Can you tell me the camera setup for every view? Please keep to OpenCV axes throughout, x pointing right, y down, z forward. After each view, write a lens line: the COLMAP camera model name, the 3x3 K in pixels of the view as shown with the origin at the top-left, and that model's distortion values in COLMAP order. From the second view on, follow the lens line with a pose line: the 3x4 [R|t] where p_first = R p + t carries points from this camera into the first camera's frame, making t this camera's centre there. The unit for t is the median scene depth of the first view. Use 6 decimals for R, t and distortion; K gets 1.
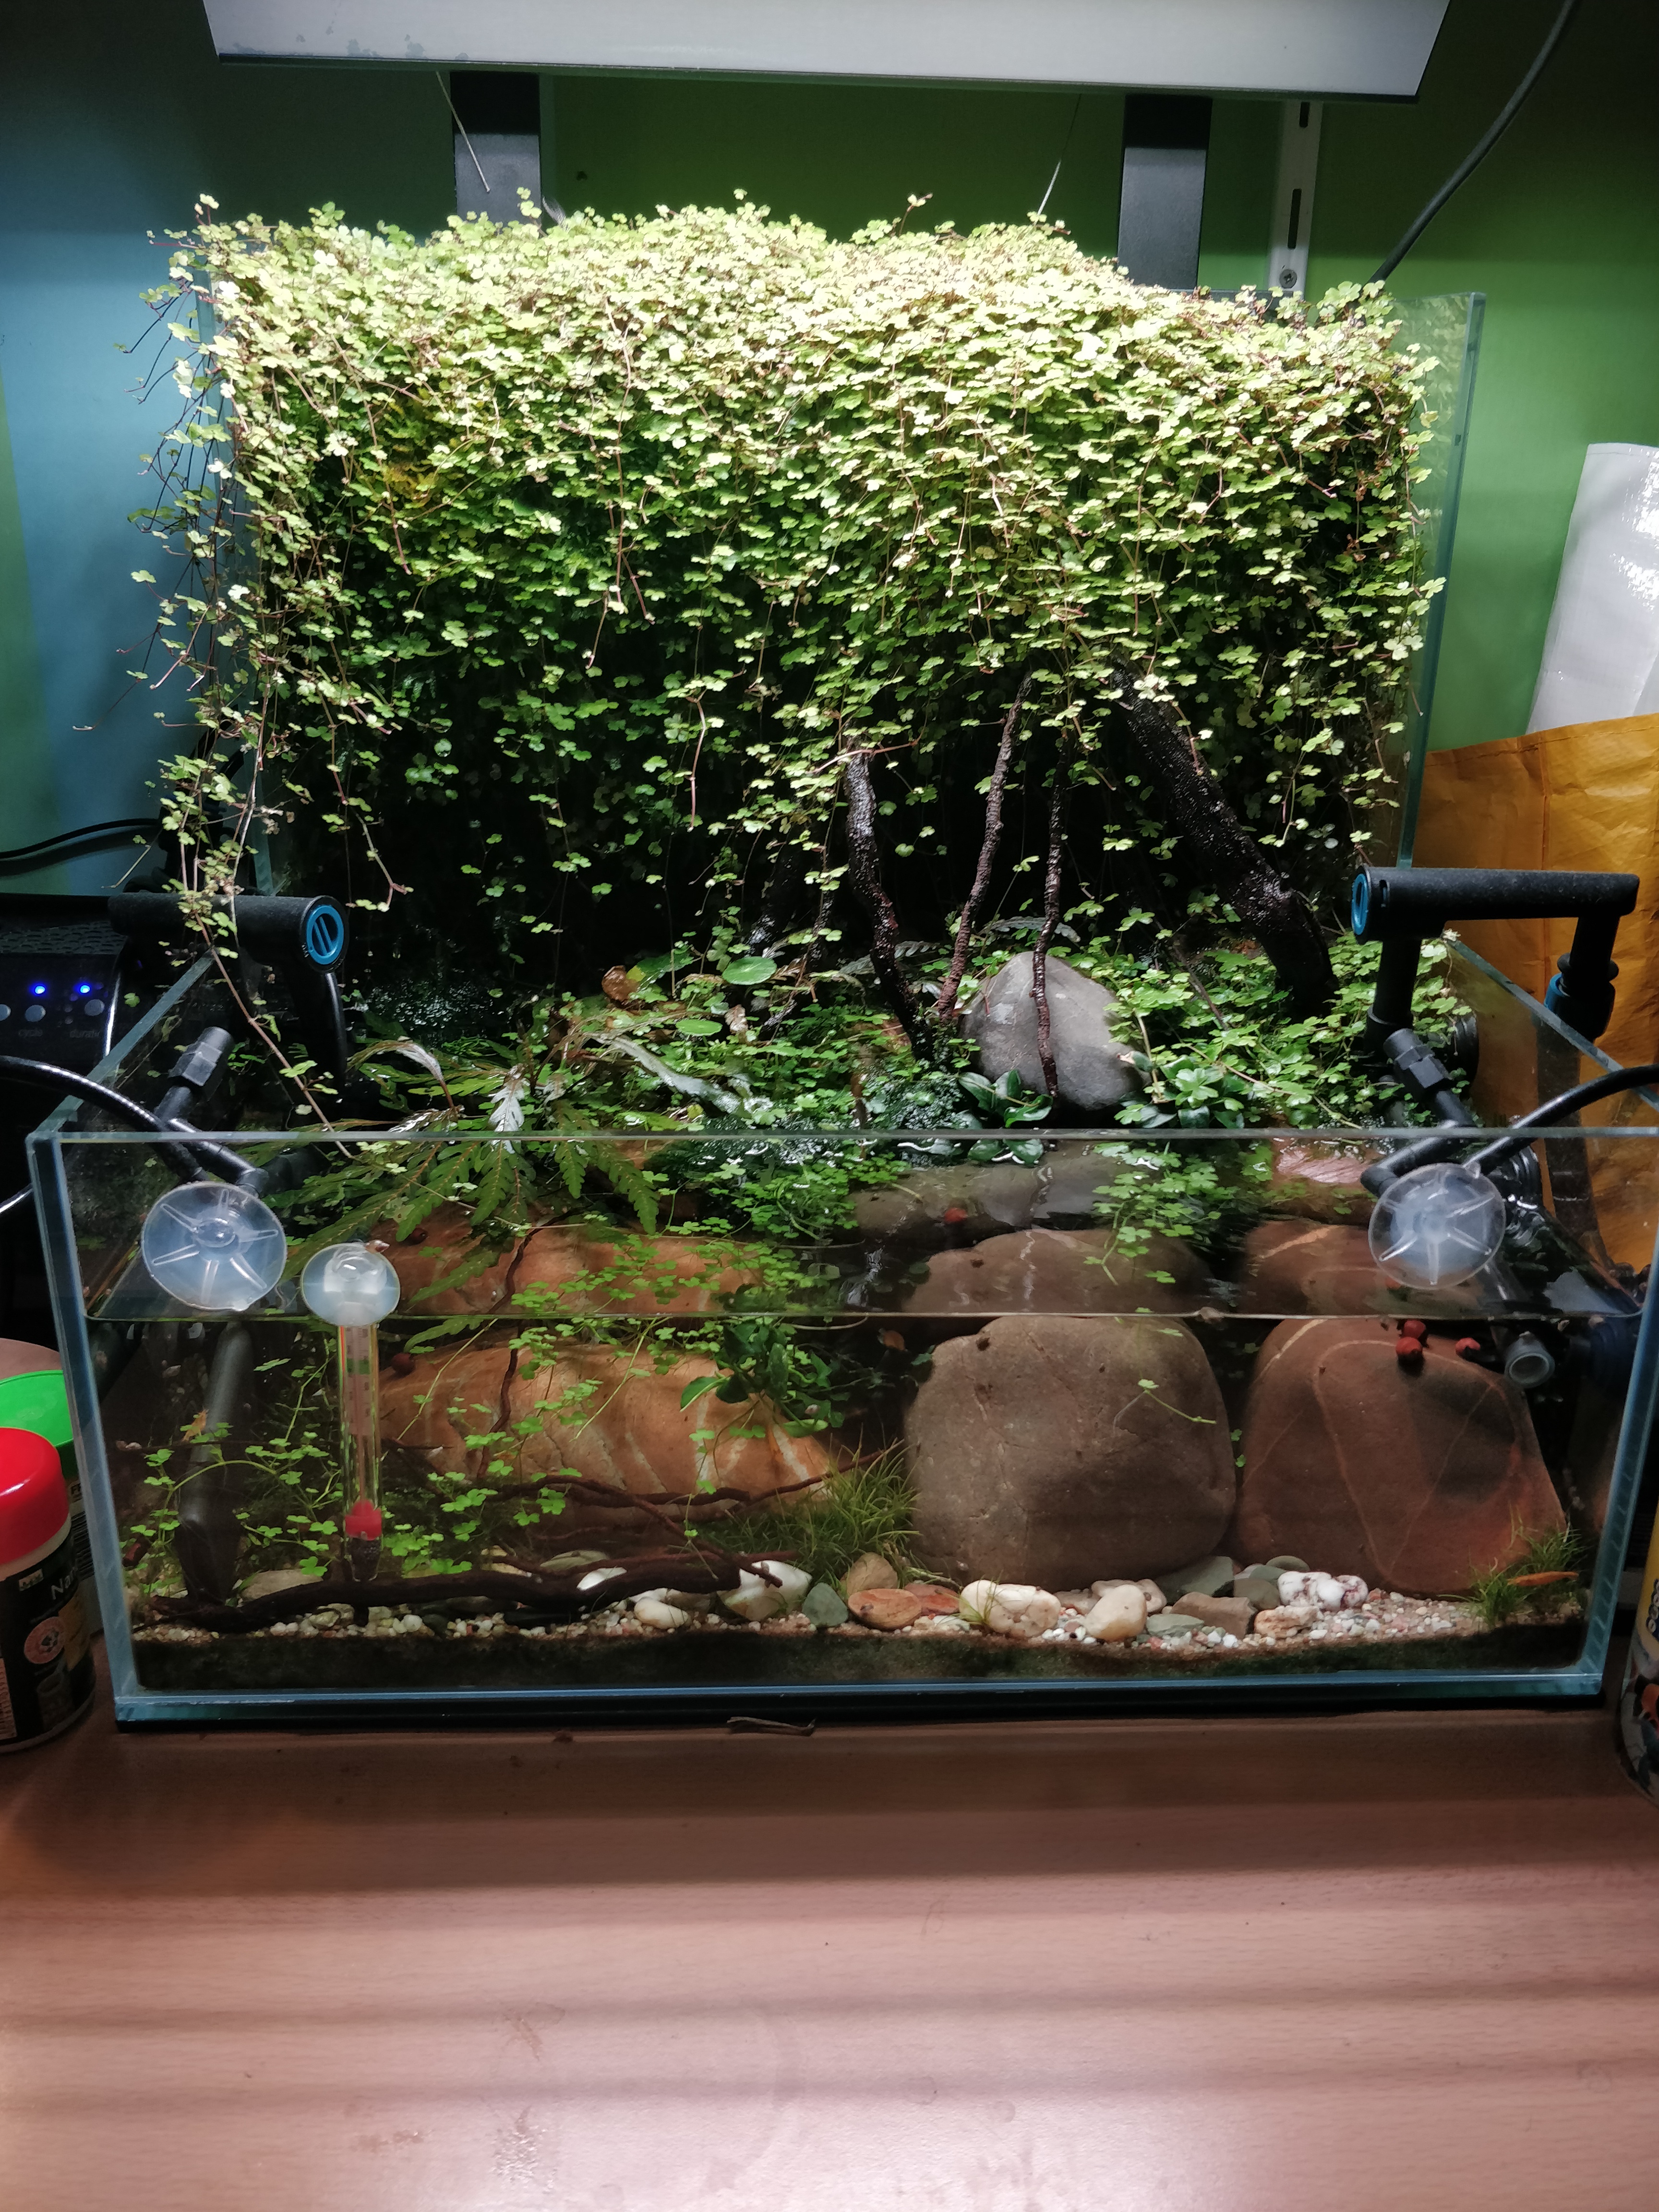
lens RADIAL K [[1586.0, 0, 858.3], [0, 1586.0, 1110.0], [0, 0, 1]] dist [0.027885, -0.094050]
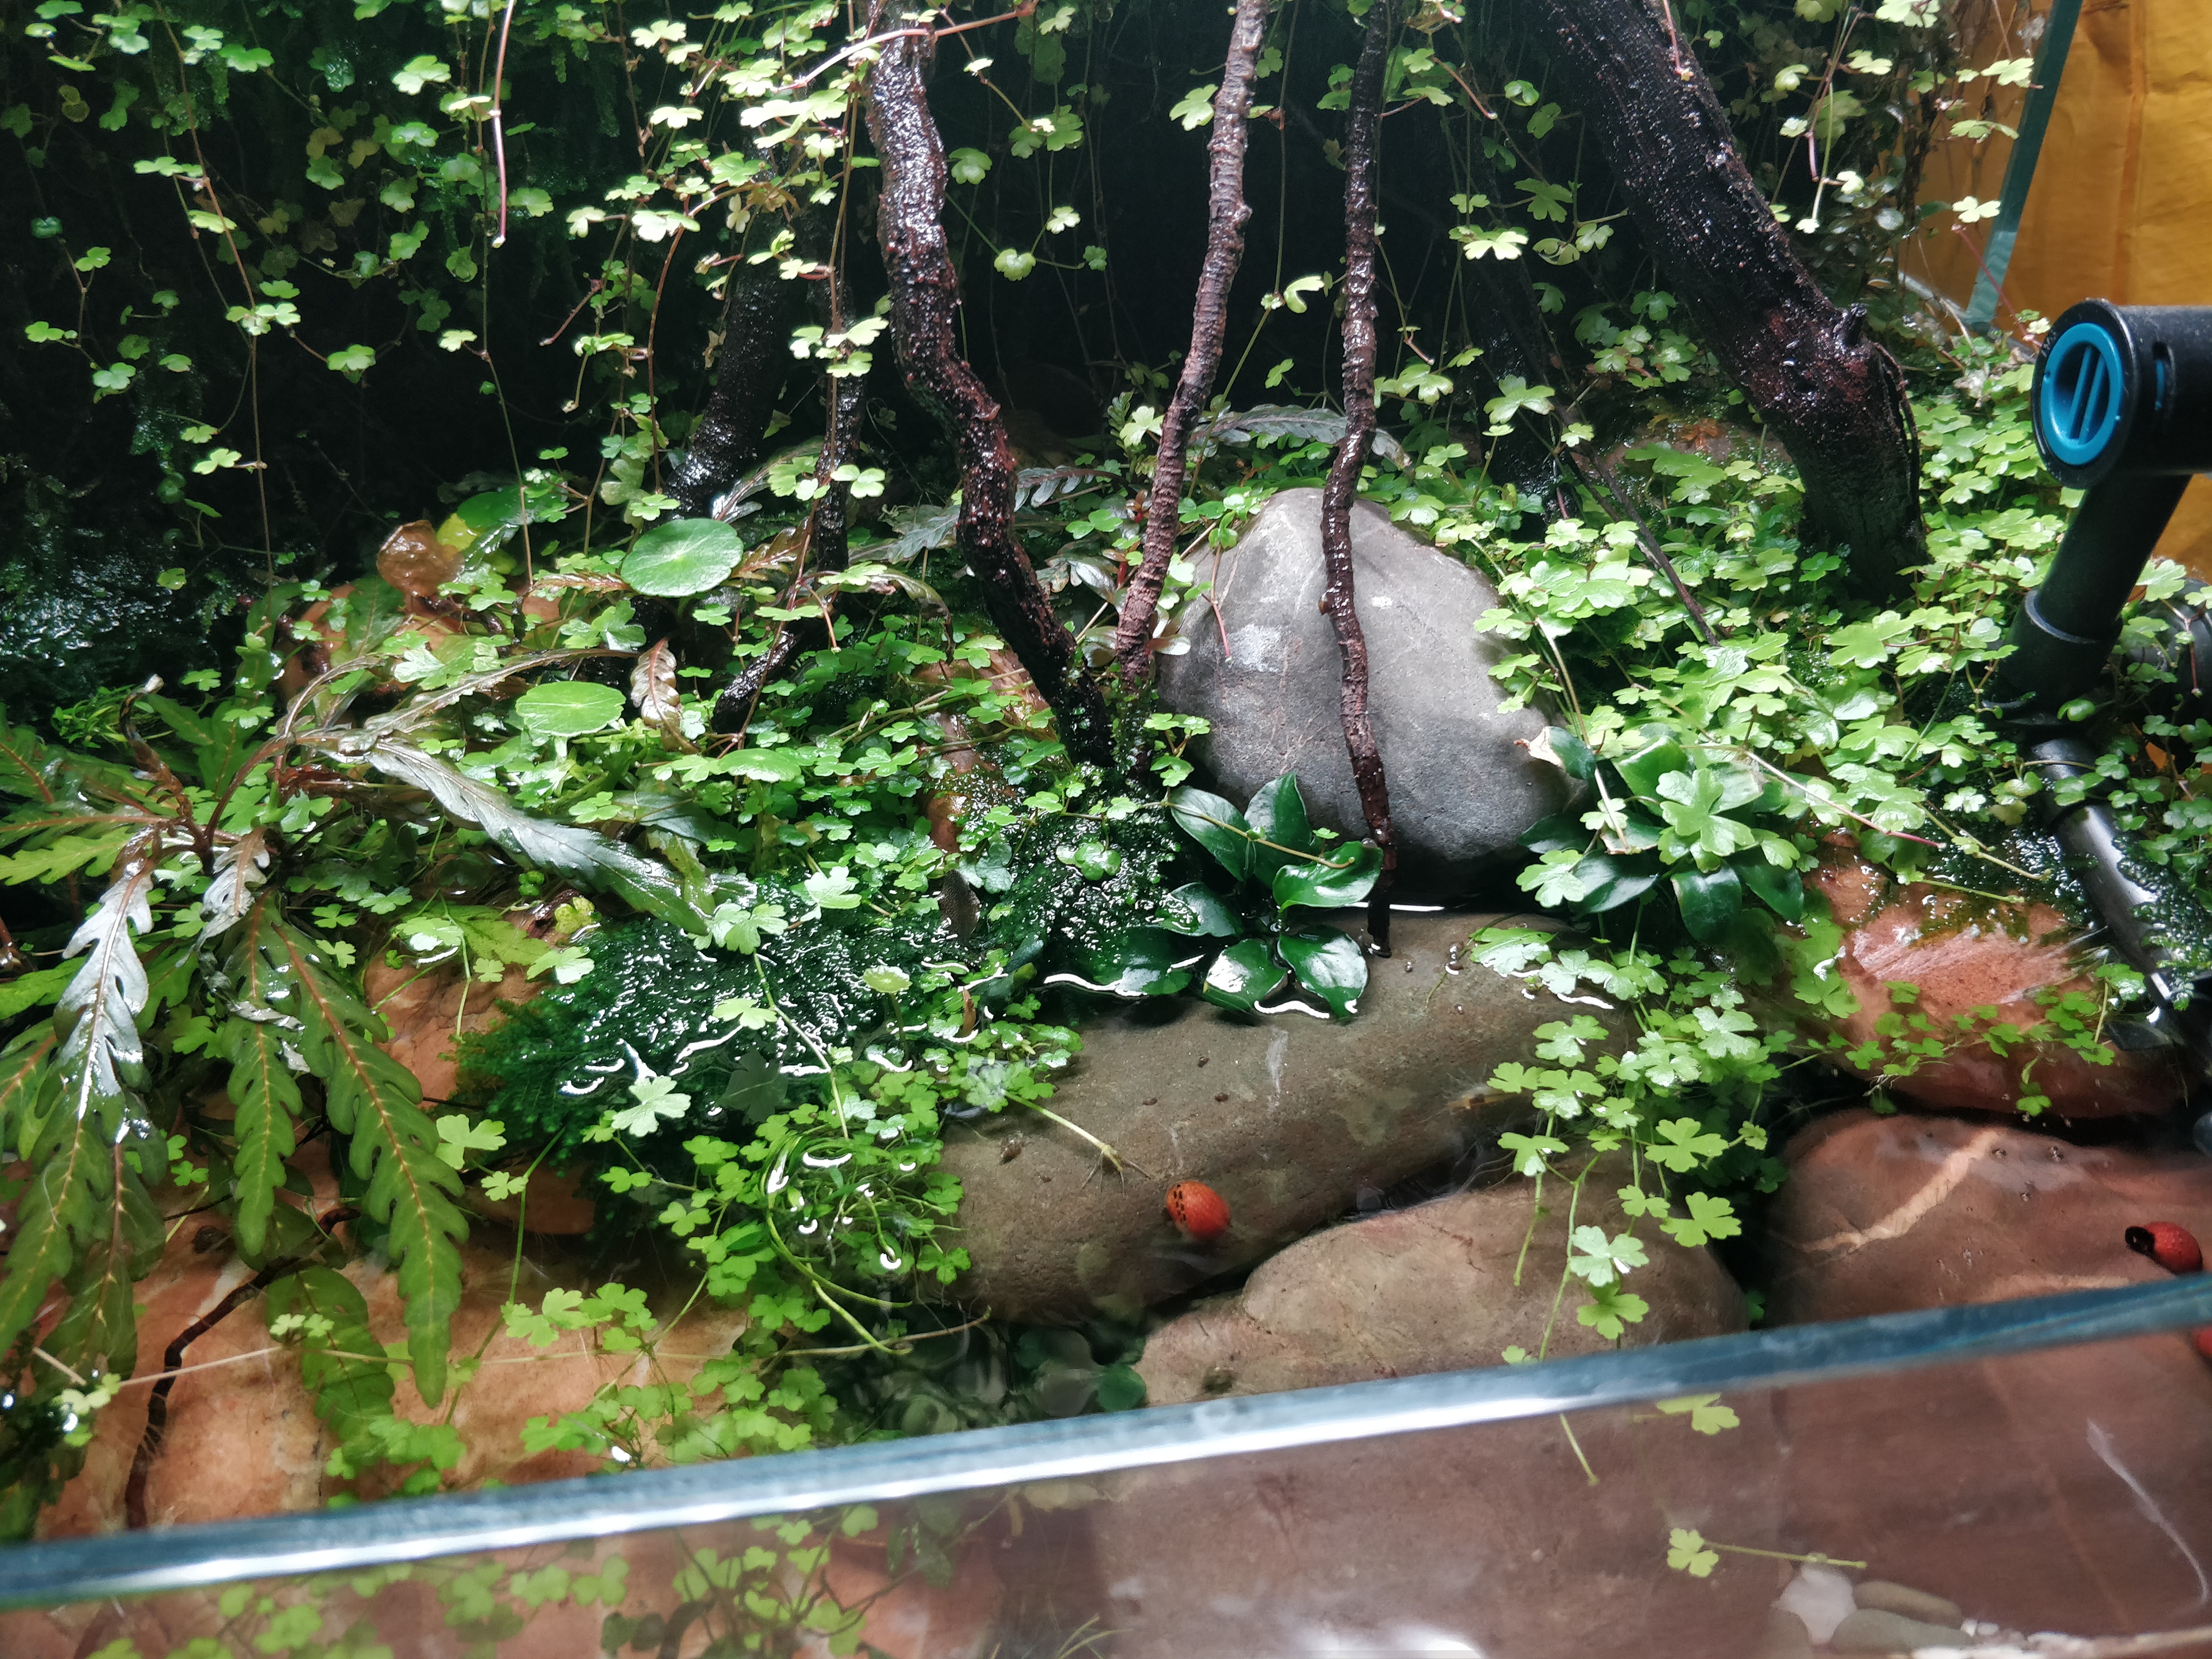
lens RADIAL K [[1623.9, 0, 1096.1], [0, 1623.9, 728.1], [0, 0, 1]] dist [-0.007035, -0.040903]
pose [[0.993195, -0.061514, 0.098896, -0.000902], [0.040791, 0.979082, 0.199334, -0.128391], [-0.109089, -0.193943, 0.974929, 0.538635]]
